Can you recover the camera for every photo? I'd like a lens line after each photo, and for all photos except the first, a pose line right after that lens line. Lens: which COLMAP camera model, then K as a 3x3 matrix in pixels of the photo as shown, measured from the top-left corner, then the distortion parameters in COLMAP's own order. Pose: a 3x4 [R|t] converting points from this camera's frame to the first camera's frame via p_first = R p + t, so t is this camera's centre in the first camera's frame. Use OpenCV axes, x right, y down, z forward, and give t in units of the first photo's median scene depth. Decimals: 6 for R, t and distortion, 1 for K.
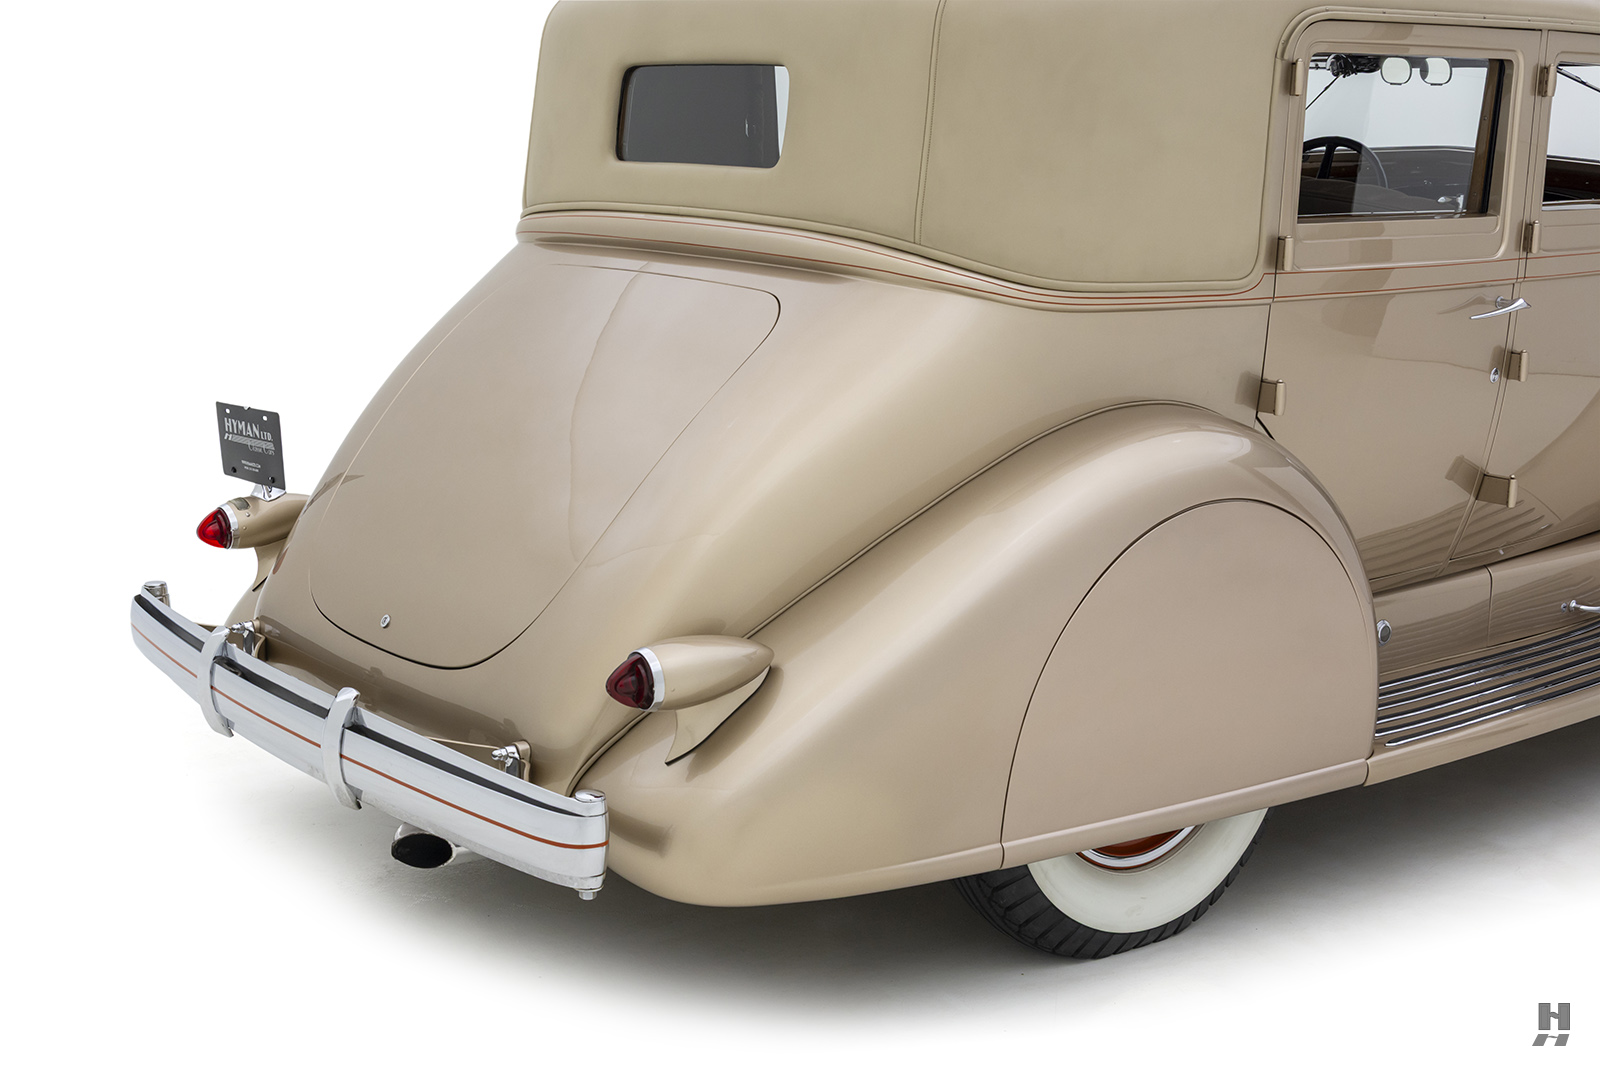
lens RADIAL K [[2184.7, 0, 774.3], [0, 2184.7, 531.5], [0, 0, 1]] dist [-0.026989, -0.033267]
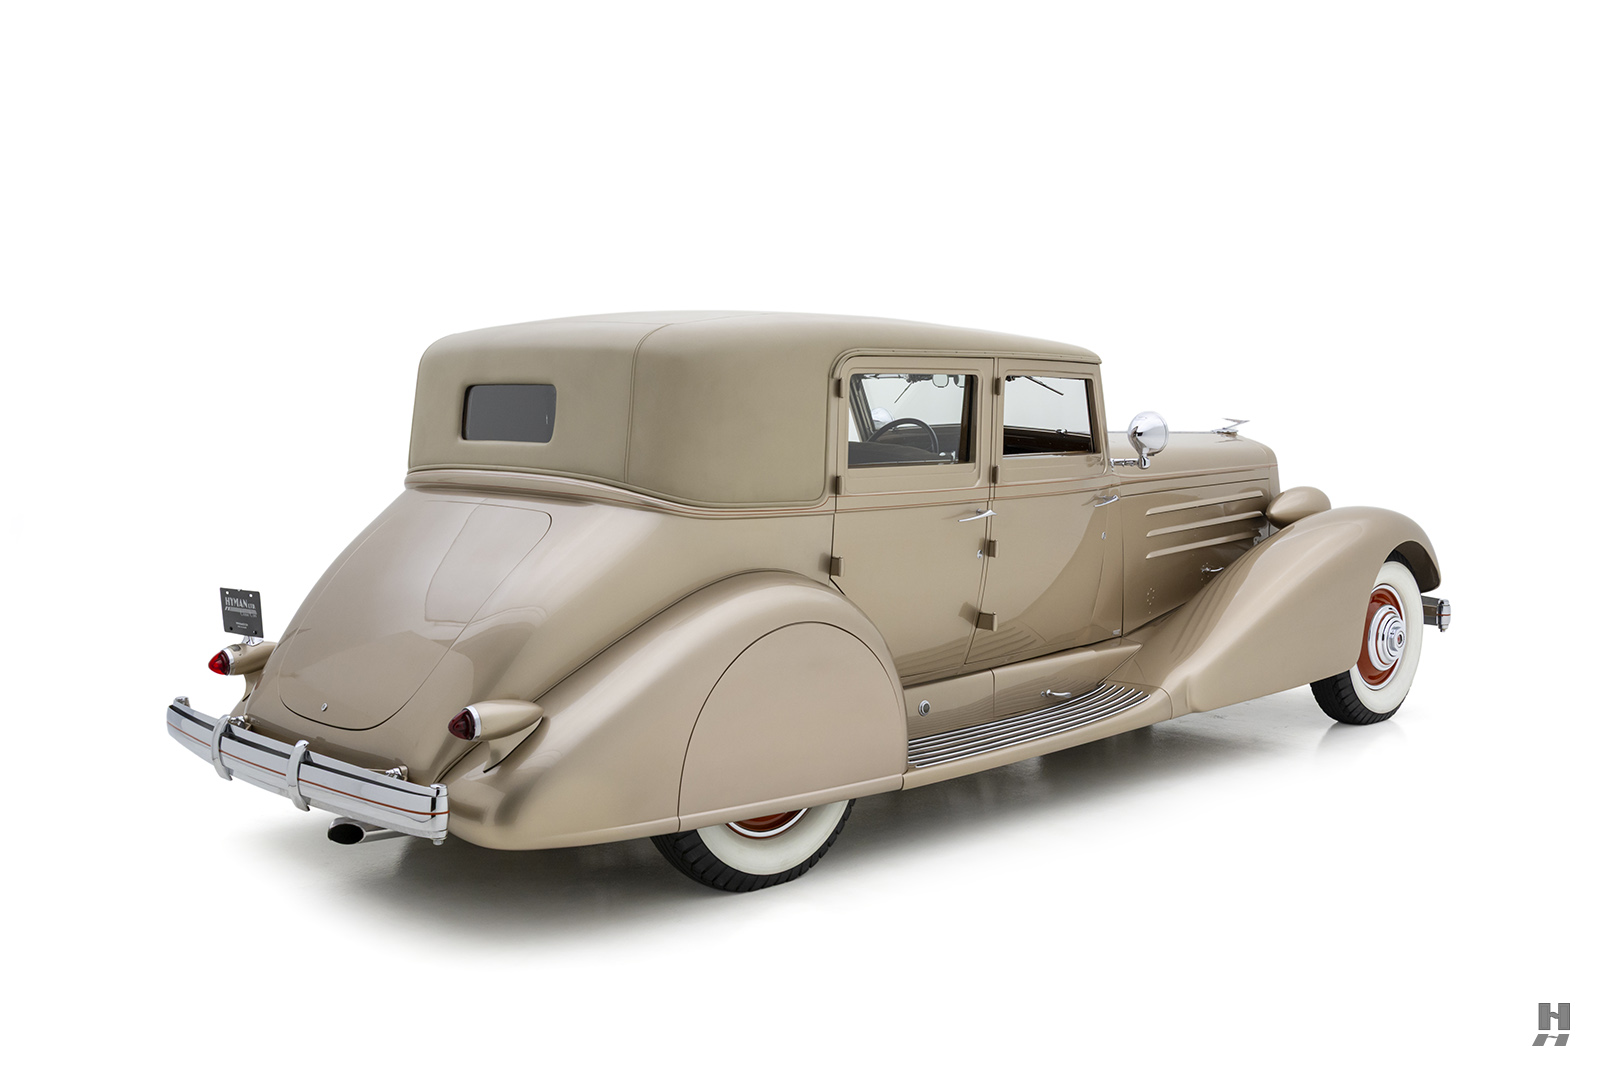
lens RADIAL K [[1671.6, 0, 800.0], [0, 1671.6, 533.5], [0, 0, 1]] dist [-0.018841, -0.005140]
pose [[0.994873, -0.020145, 0.099109, 0.060630], [0.030902, 0.993645, -0.108236, 0.053874], [-0.096299, 0.110744, 0.989173, -0.317370]]
